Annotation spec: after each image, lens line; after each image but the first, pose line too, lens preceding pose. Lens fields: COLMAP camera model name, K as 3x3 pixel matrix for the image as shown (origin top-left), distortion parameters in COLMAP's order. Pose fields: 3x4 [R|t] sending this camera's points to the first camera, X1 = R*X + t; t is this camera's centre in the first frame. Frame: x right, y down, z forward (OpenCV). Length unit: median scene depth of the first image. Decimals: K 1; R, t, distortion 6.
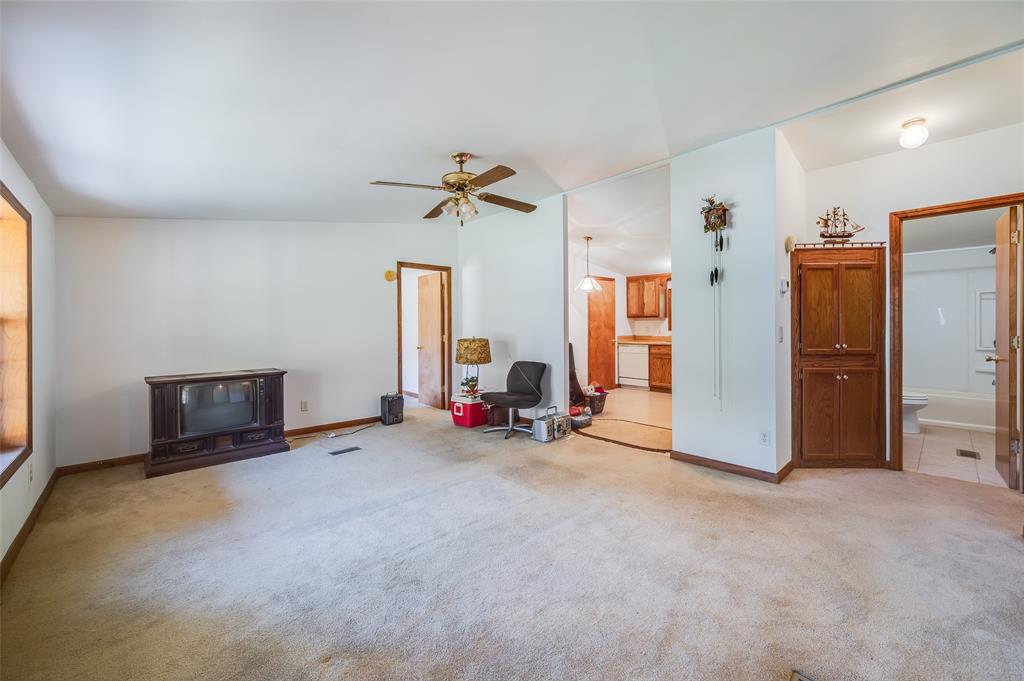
lens RADIAL K [[407.9, 0, 512.9], [0, 407.9, 329.7], [0, 0, 1]] dist [-0.001819, -0.000106]
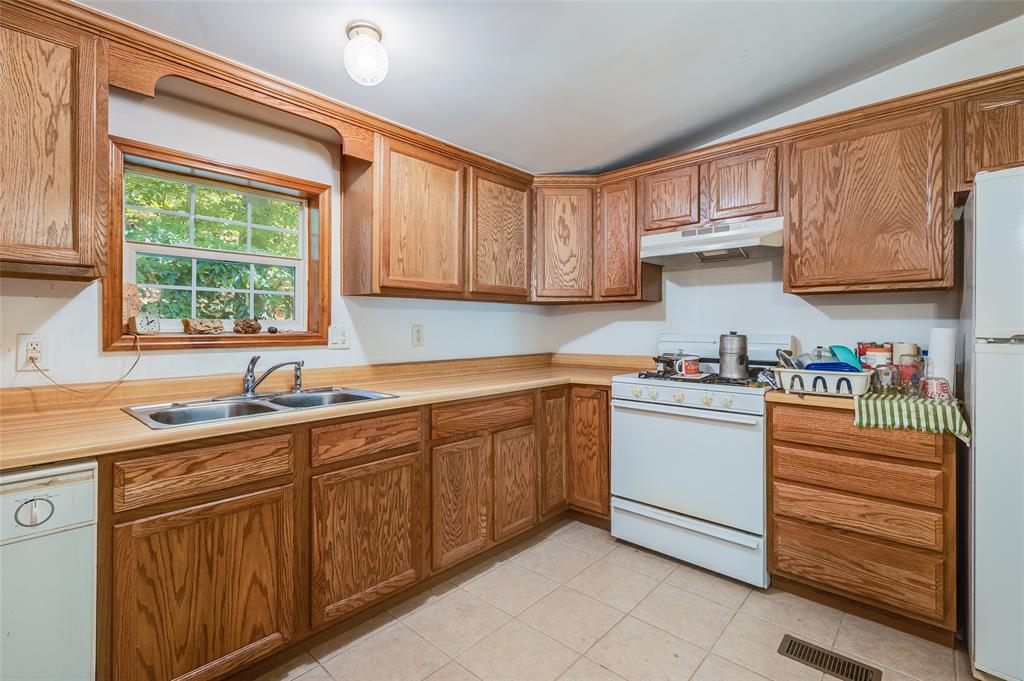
lens RADIAL K [[469.3, 0, 511.5], [0, 469.3, 327.9], [0, 0, 1]] dist [0.000367, -0.000652]
pose [[-0.070957, 0.005100, 0.997466, 0.150142], [0.010953, 0.999931, -0.004333, -0.006505], [-0.997419, 0.010618, -0.071008, 0.829576]]
